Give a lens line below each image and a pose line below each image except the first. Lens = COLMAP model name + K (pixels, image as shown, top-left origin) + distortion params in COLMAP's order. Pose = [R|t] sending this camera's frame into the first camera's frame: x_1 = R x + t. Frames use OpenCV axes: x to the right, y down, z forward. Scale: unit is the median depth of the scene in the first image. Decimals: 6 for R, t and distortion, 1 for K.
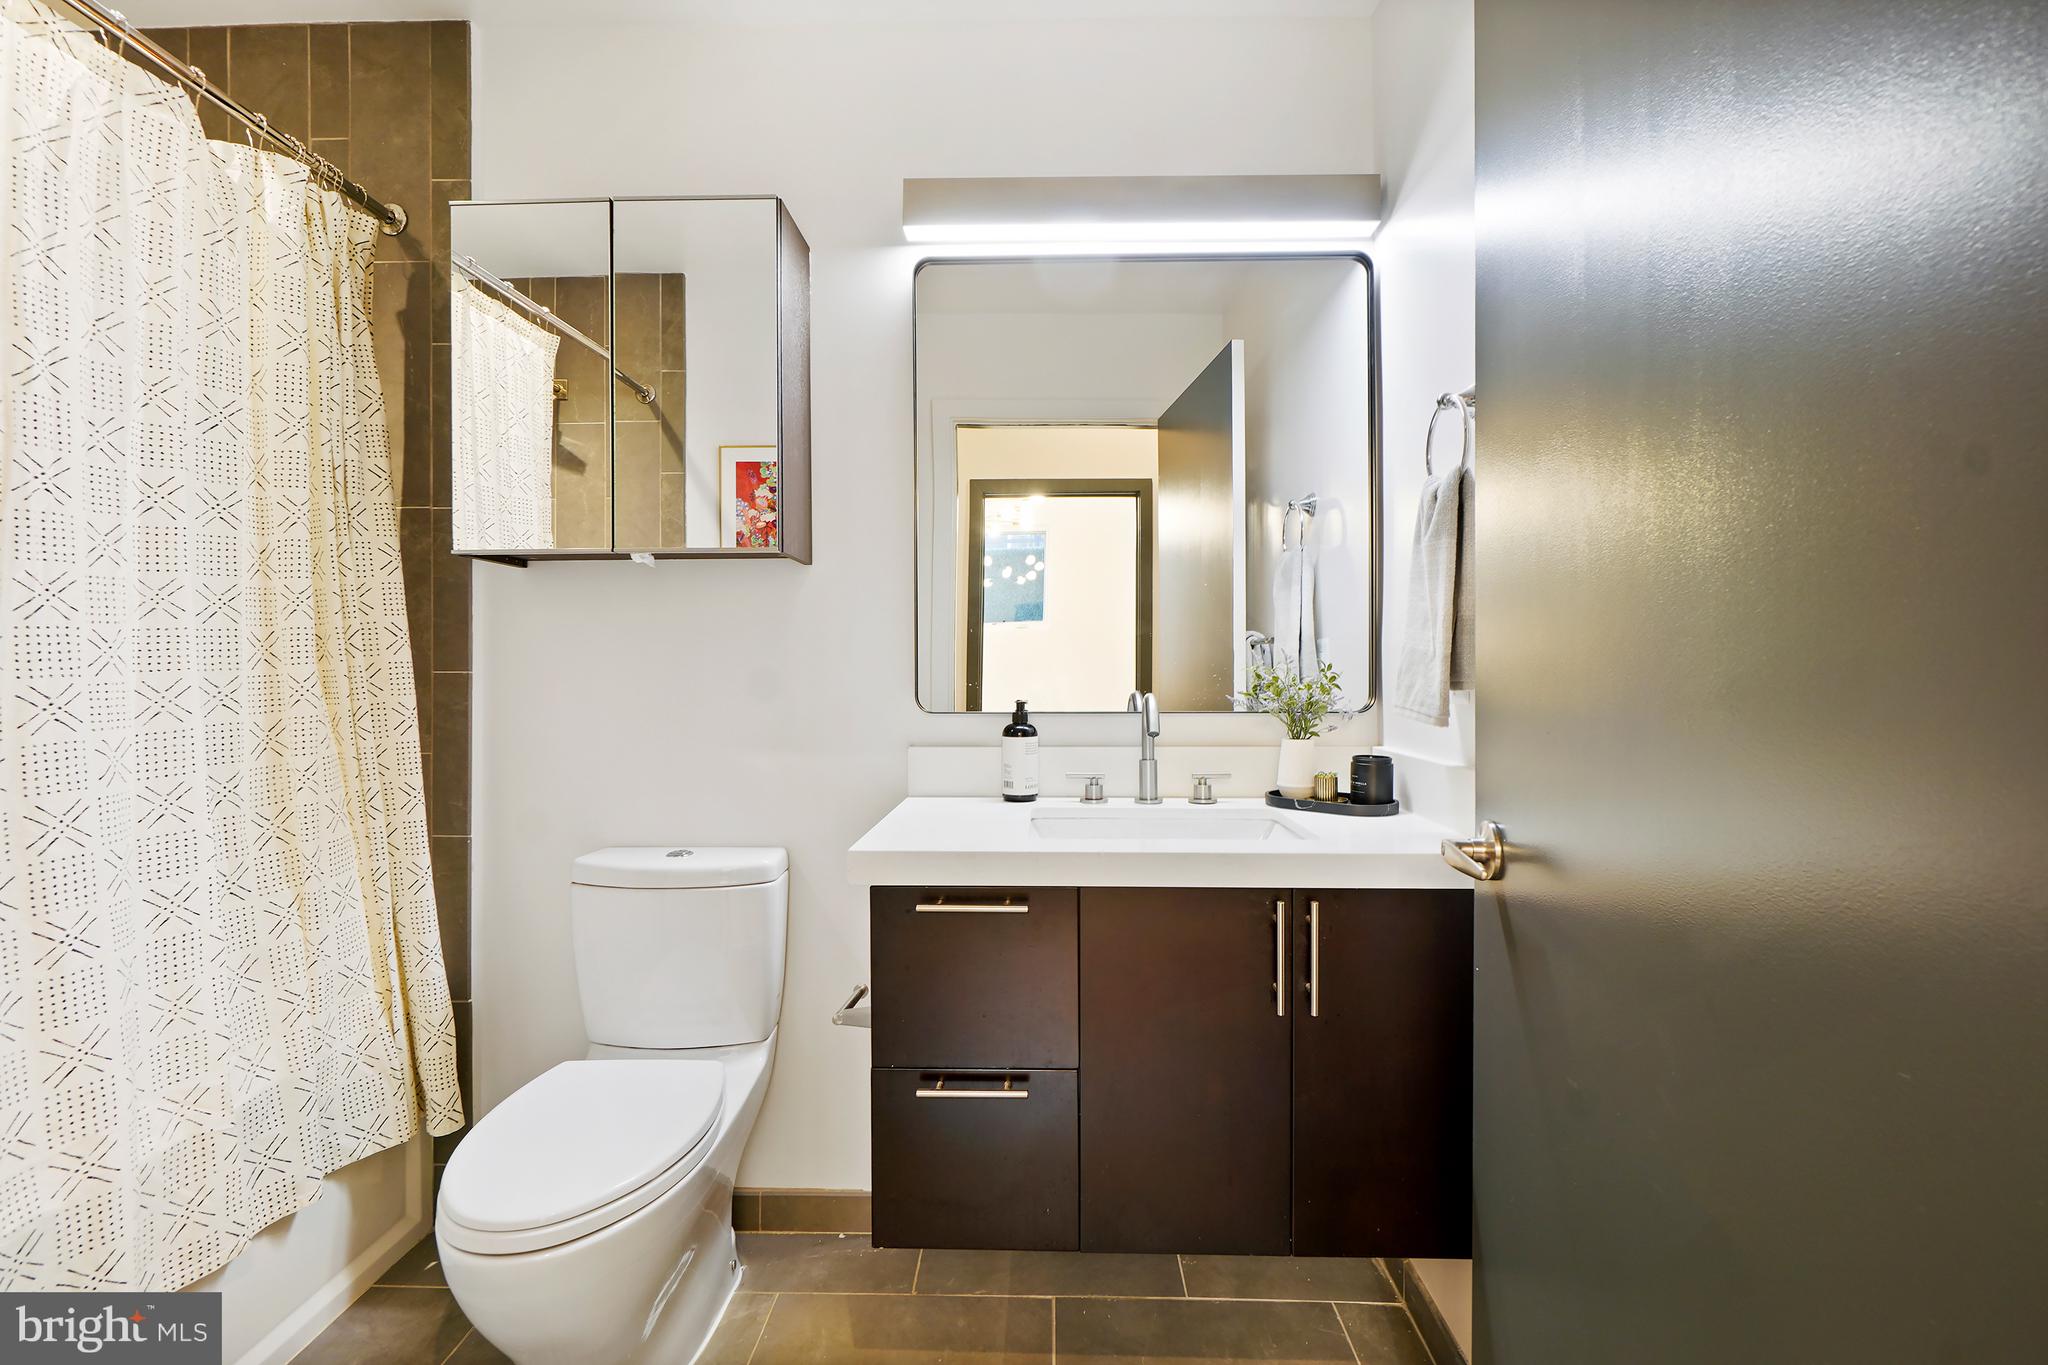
lens RADIAL K [[918.7, 0, 1023.9], [0, 918.7, 671.2], [0, 0, 1]] dist [-0.017126, 0.004080]
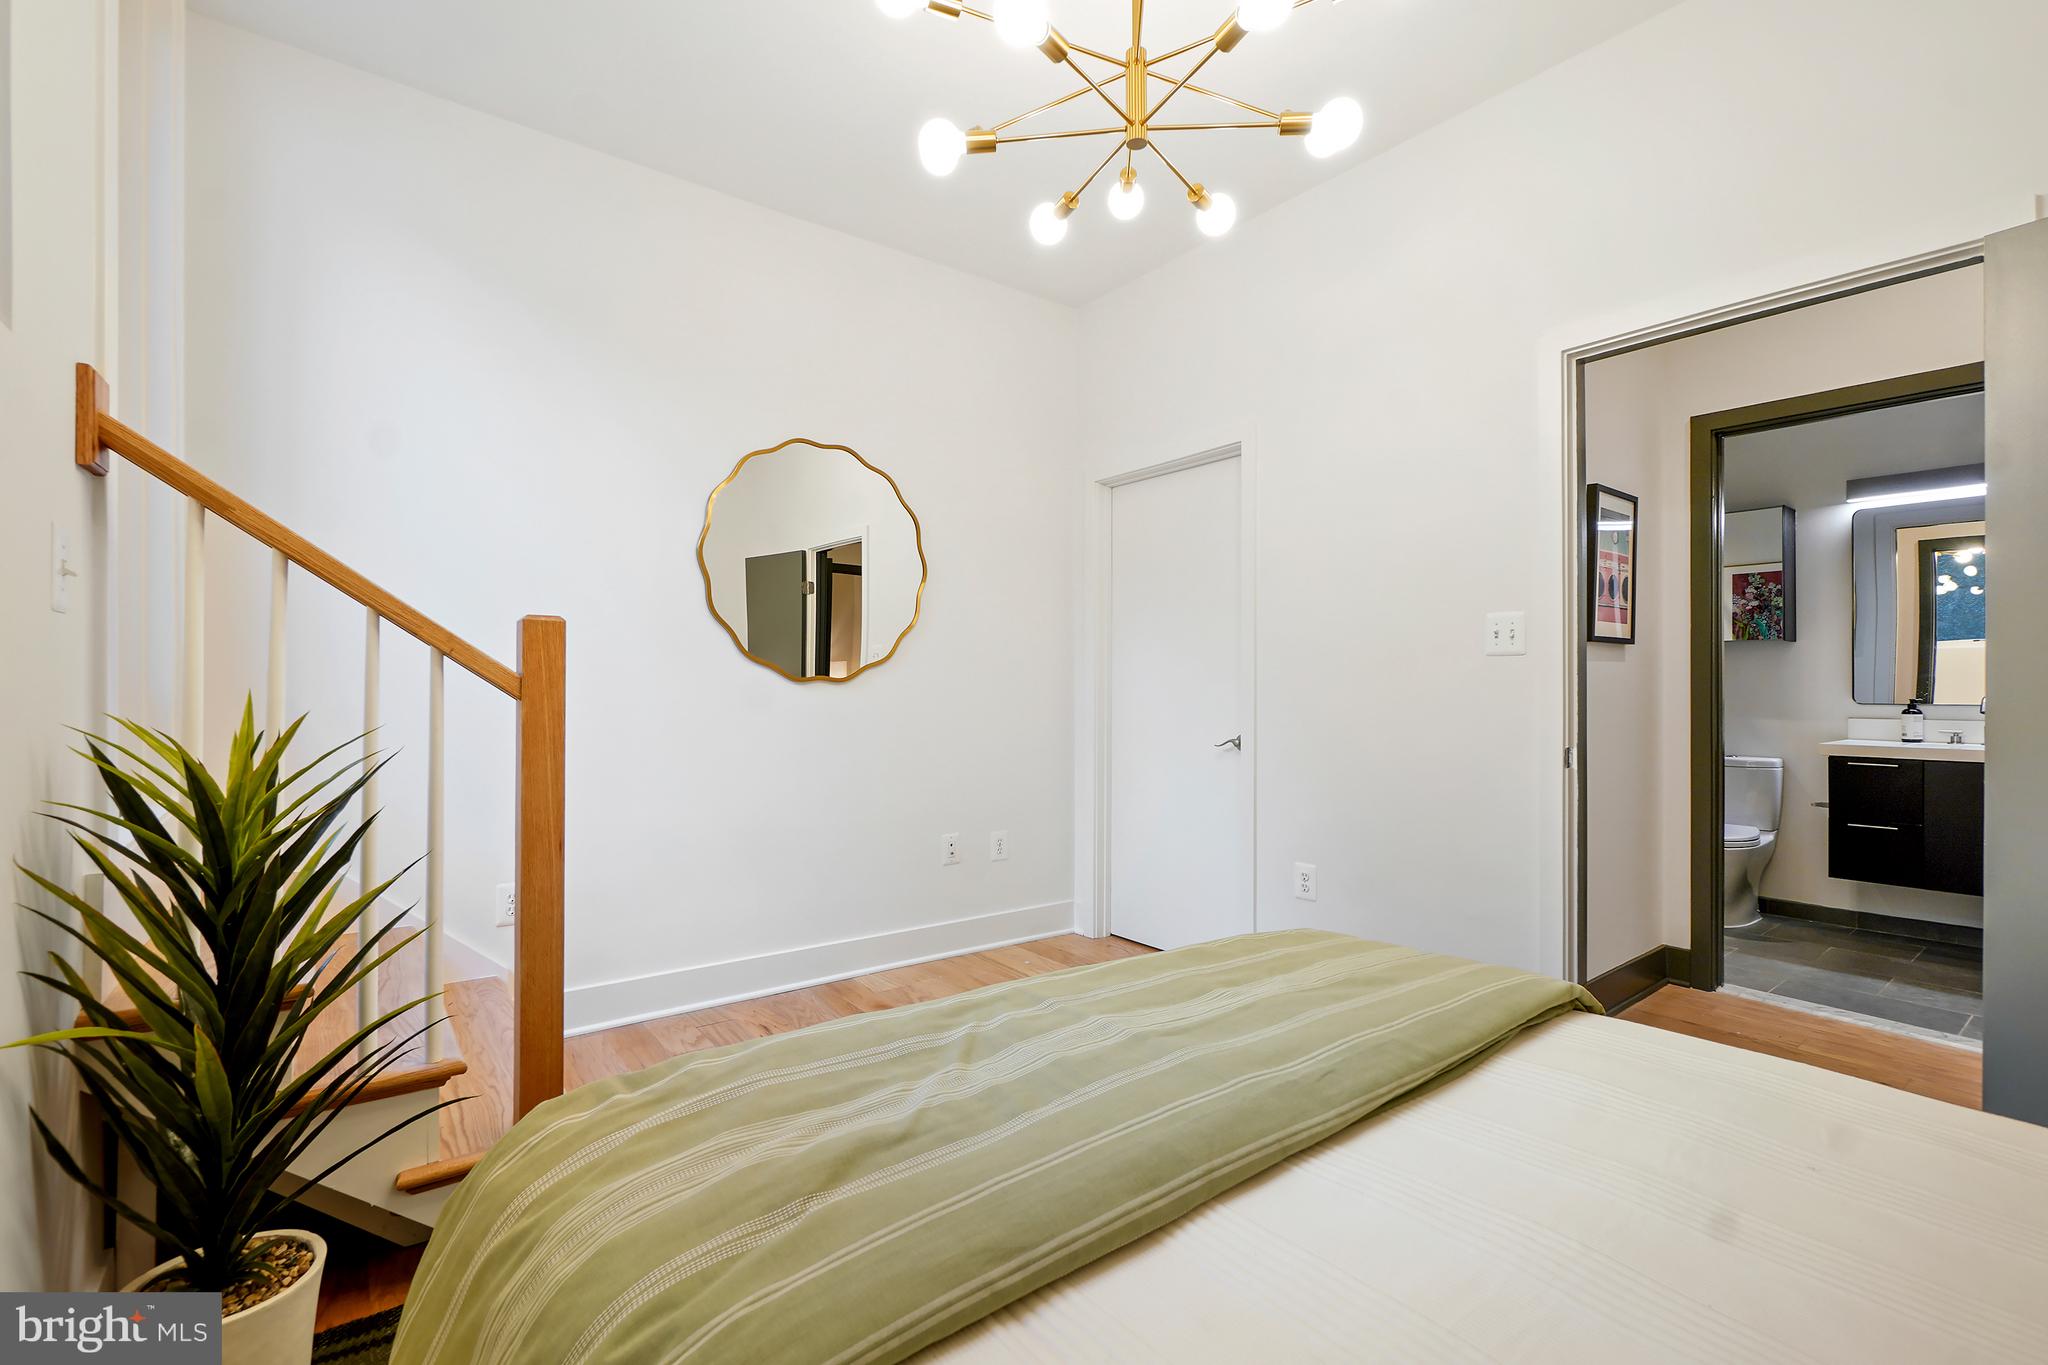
lens RADIAL K [[918.7, 0, 1022.2], [0, 918.7, 688.8], [0, 0, 1]] dist [-0.017126, 0.004080]
pose [[0.630121, 0.000322, -0.776497, 0.375645], [-0.008481, 0.999943, -0.006467, 0.042443], [0.776451, 0.010660, 0.630088, -2.293760]]
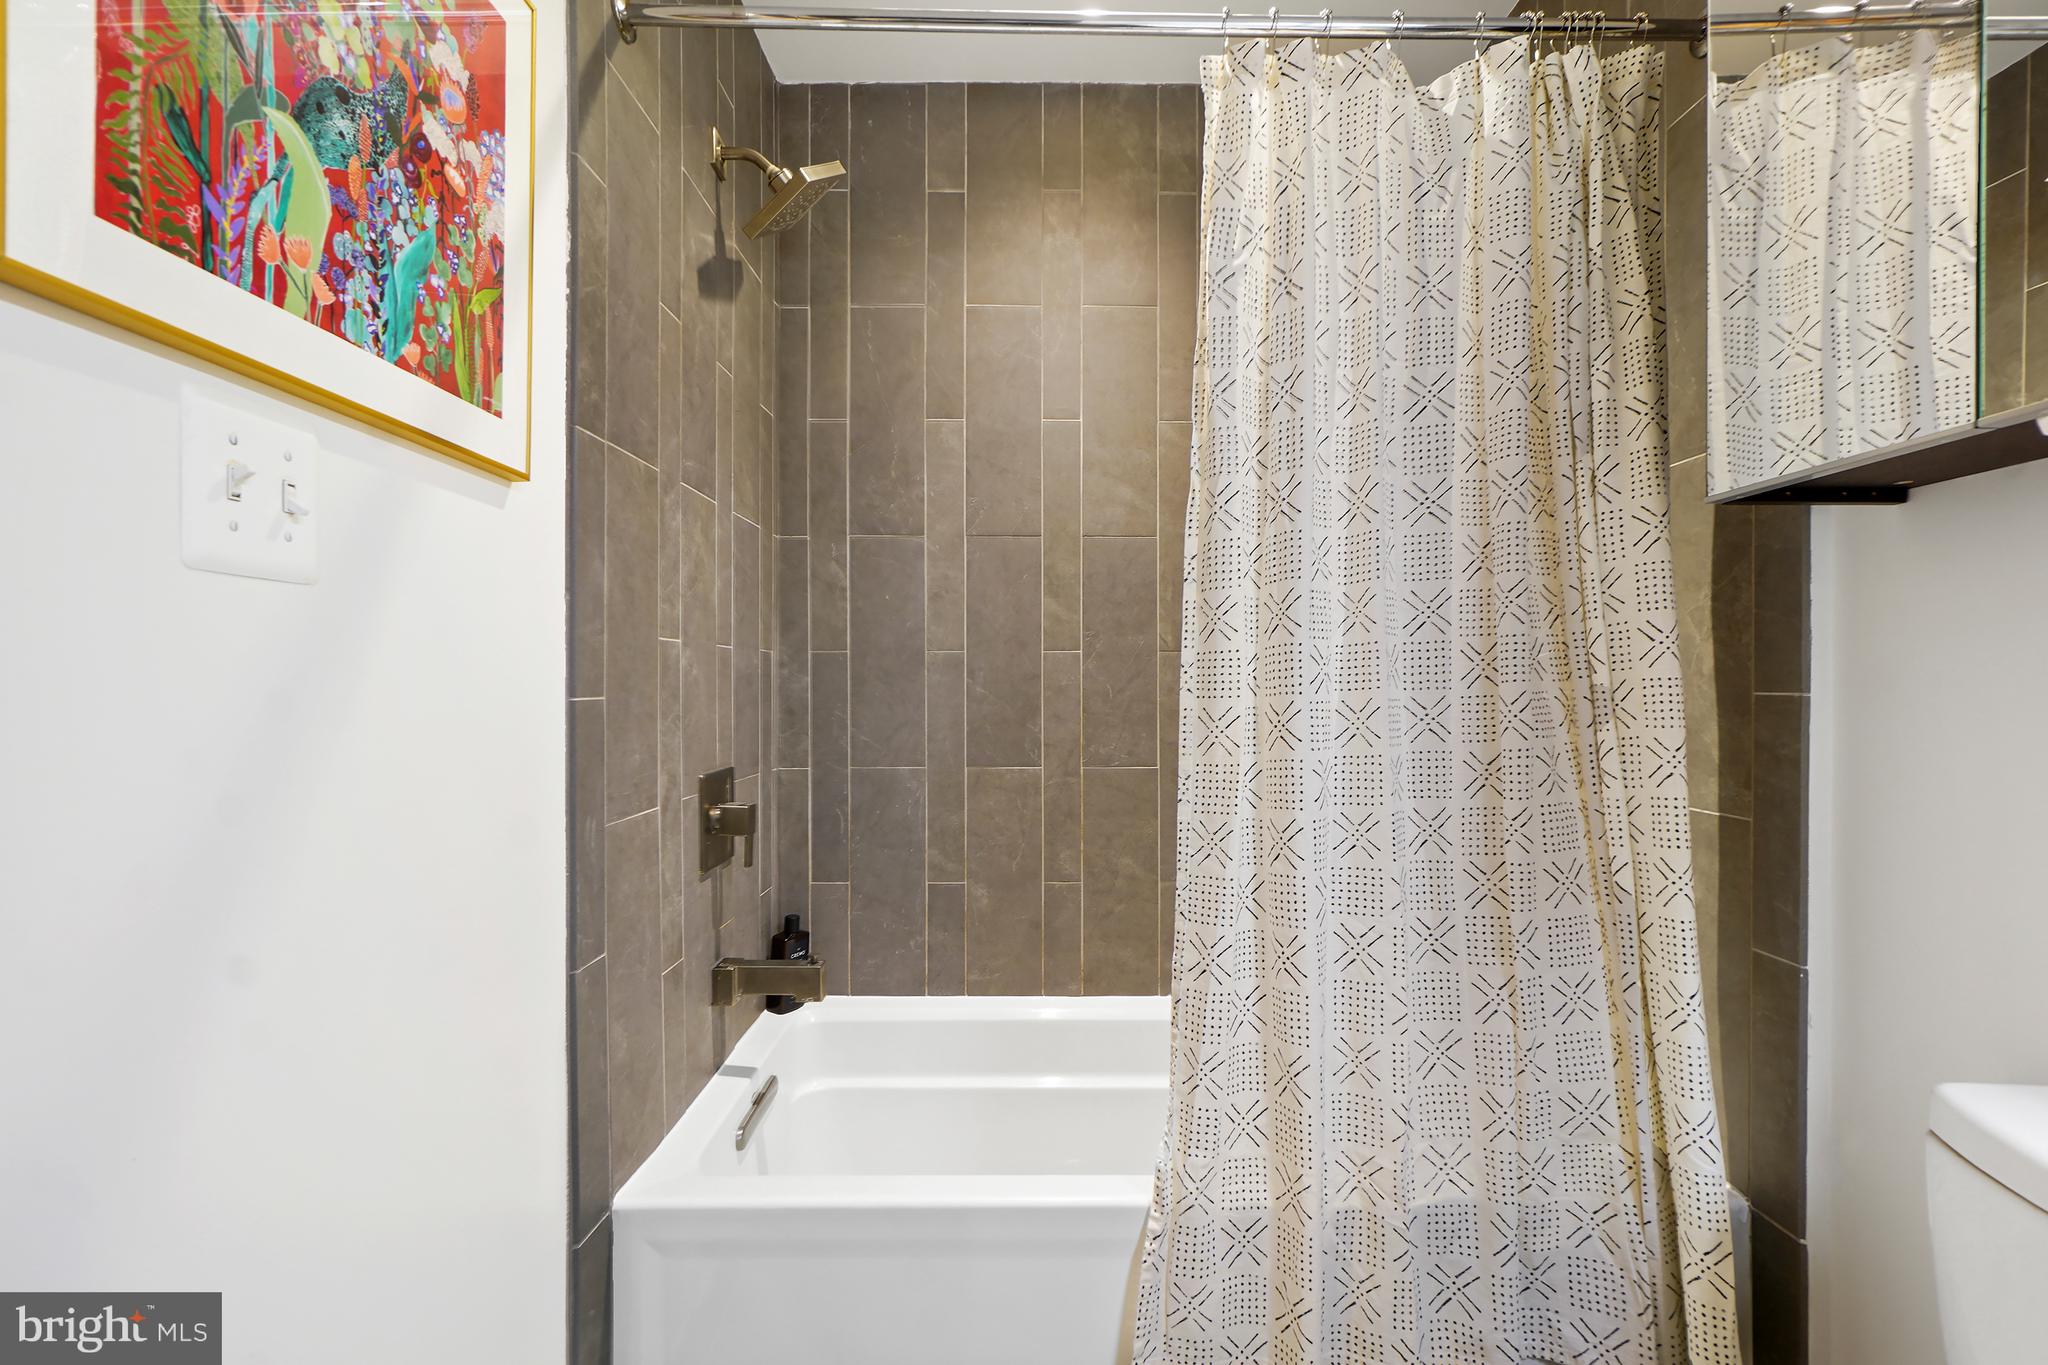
lens RADIAL K [[918.7, 0, 1014.3], [0, 918.7, 675.3], [0, 0, 1]] dist [-0.017126, 0.004080]
pose [[0.015292, -0.000320, -0.999883, -0.019078], [-0.001194, 0.999999, -0.000339, -0.011951], [0.999882, 0.001199, 0.015292, 0.522567]]
